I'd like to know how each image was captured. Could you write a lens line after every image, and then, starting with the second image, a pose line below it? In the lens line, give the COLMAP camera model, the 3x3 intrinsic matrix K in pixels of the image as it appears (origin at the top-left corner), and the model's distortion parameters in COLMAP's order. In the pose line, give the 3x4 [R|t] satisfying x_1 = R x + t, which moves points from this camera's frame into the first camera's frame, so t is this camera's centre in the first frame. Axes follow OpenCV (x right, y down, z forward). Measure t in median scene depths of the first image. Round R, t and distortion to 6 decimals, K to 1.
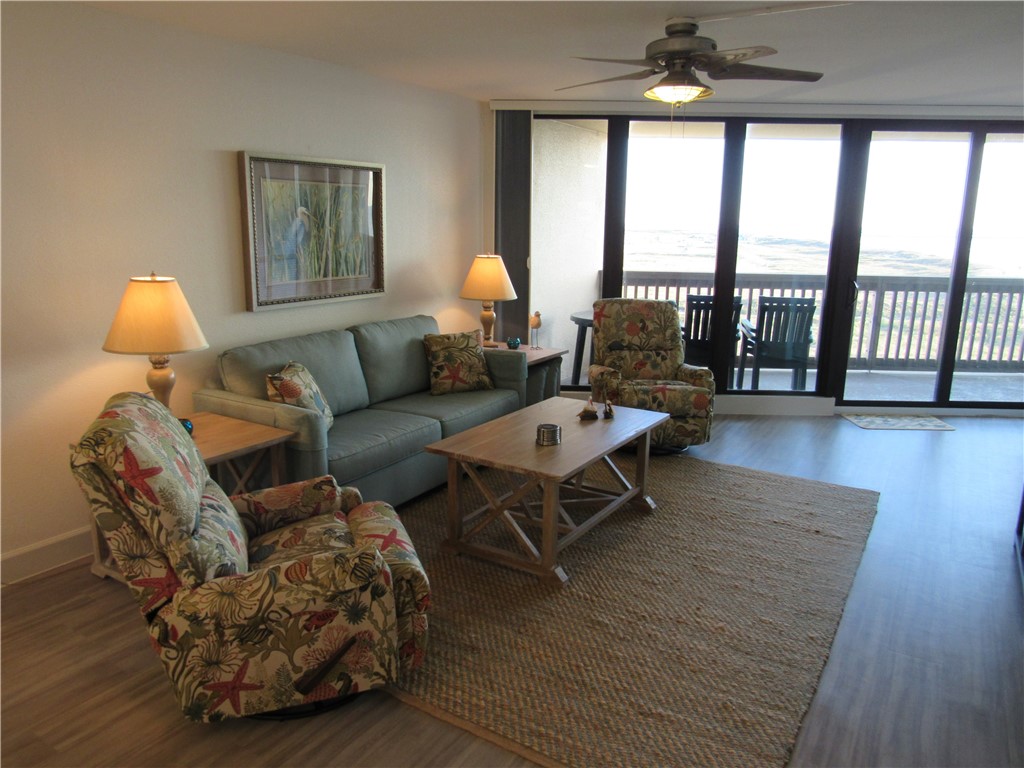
lens RADIAL K [[733.1, 0, 512.0], [0, 733.1, 384.0], [0, 0, 1]] dist [-0.039895, 0.024477]
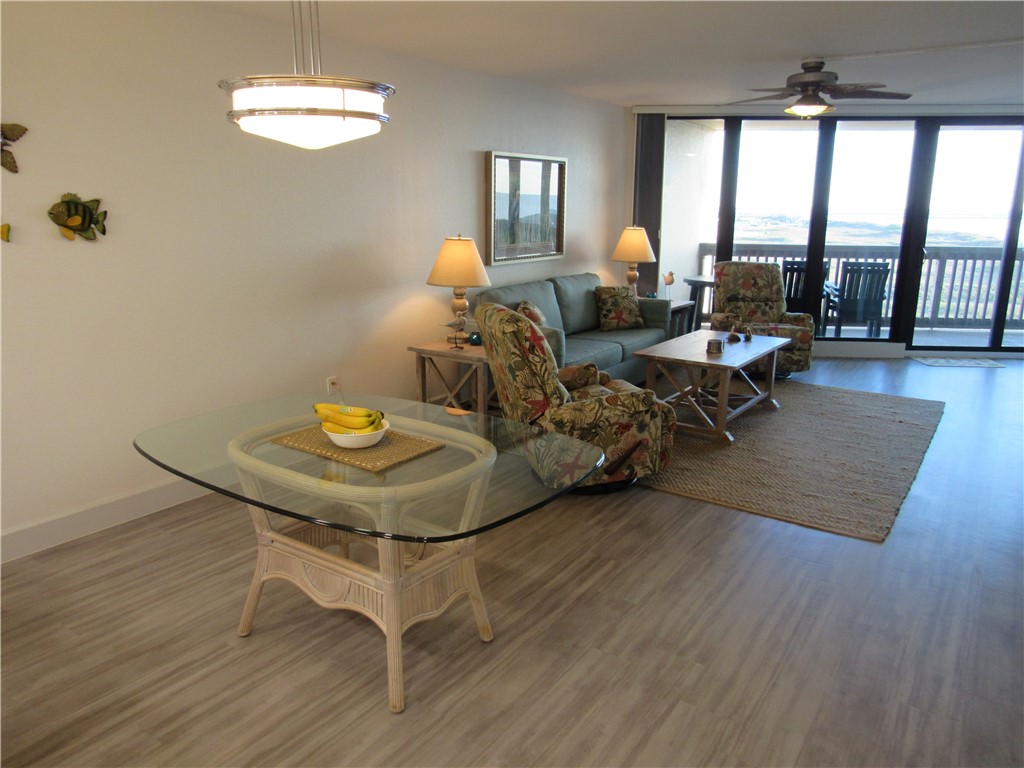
lens RADIAL K [[733.1, 0, 512.0], [0, 733.1, 384.0], [0, 0, 1]] dist [-0.039895, 0.024477]
pose [[0.998402, 0.003724, -0.056381, -0.197191], [-0.002511, 0.999764, 0.021570, 0.082416], [0.056448, -0.021394, 0.998176, -0.344881]]
